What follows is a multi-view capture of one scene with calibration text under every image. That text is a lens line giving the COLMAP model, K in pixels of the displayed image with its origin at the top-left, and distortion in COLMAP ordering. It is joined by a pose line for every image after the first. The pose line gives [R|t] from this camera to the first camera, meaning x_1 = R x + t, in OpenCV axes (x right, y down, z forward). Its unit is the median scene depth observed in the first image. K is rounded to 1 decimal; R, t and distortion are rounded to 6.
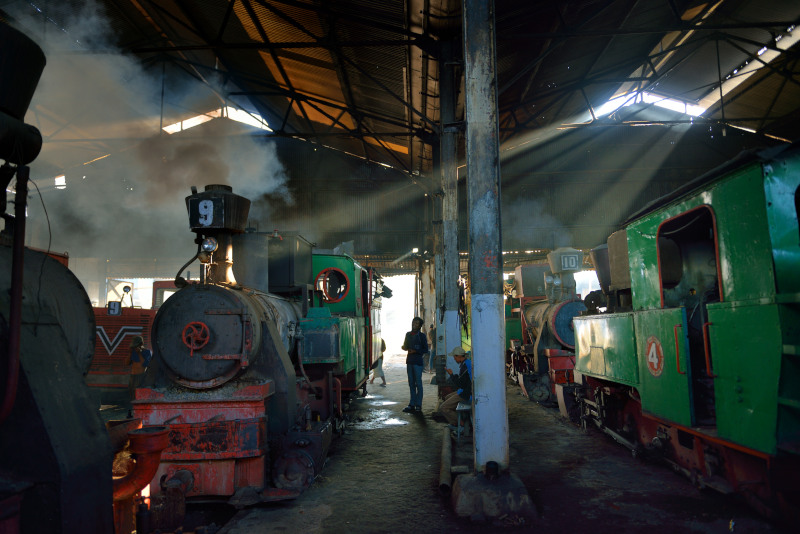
lens RADIAL K [[543.9, 0, 398.3], [0, 543.9, 266.3], [0, 0, 1]] dist [-0.008940, -0.002487]
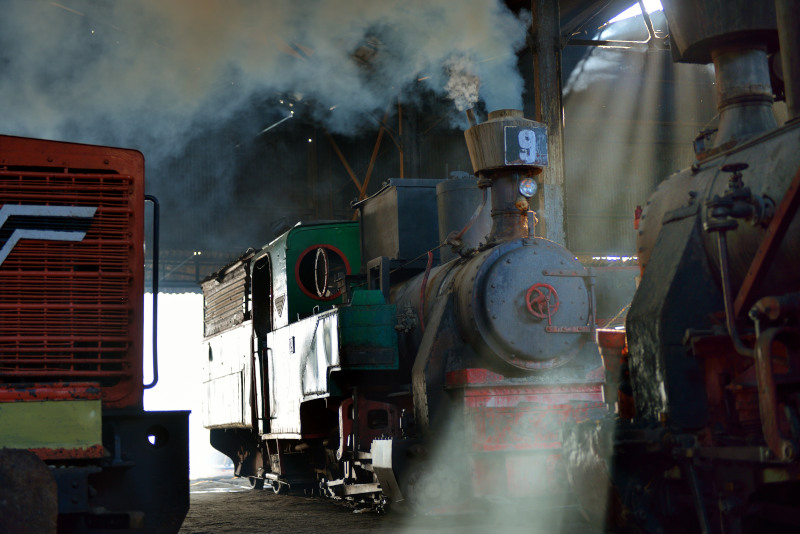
lens RADIAL K [[1248.7, 0, 397.5], [0, 1248.7, 263.2], [0, 0, 1]] dist [0.008626, 0.000000]
pose [[0.935358, 0.038400, 0.351612, -1.157272], [-0.023925, 0.998681, -0.045423, 0.153854], [-0.352893, 0.034075, 0.935043, -0.589384]]
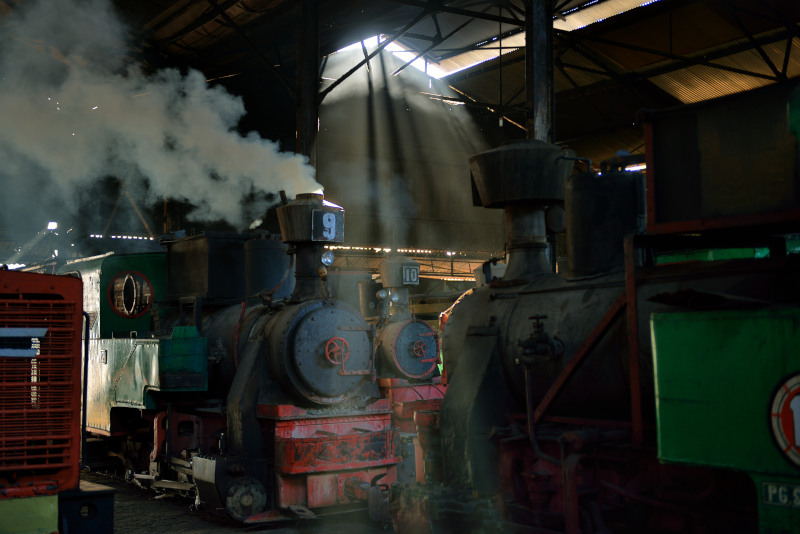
lens RADIAL K [[1048.3, 0, 395.8], [0, 1048.3, 266.2], [0, 0, 1]] dist [0.000792, 0.000000]
pose [[0.799924, 0.058337, 0.597259, -1.397111], [-0.069765, 0.997555, -0.003997, -0.027738], [-0.596032, -0.038470, 0.802038, -0.589934]]
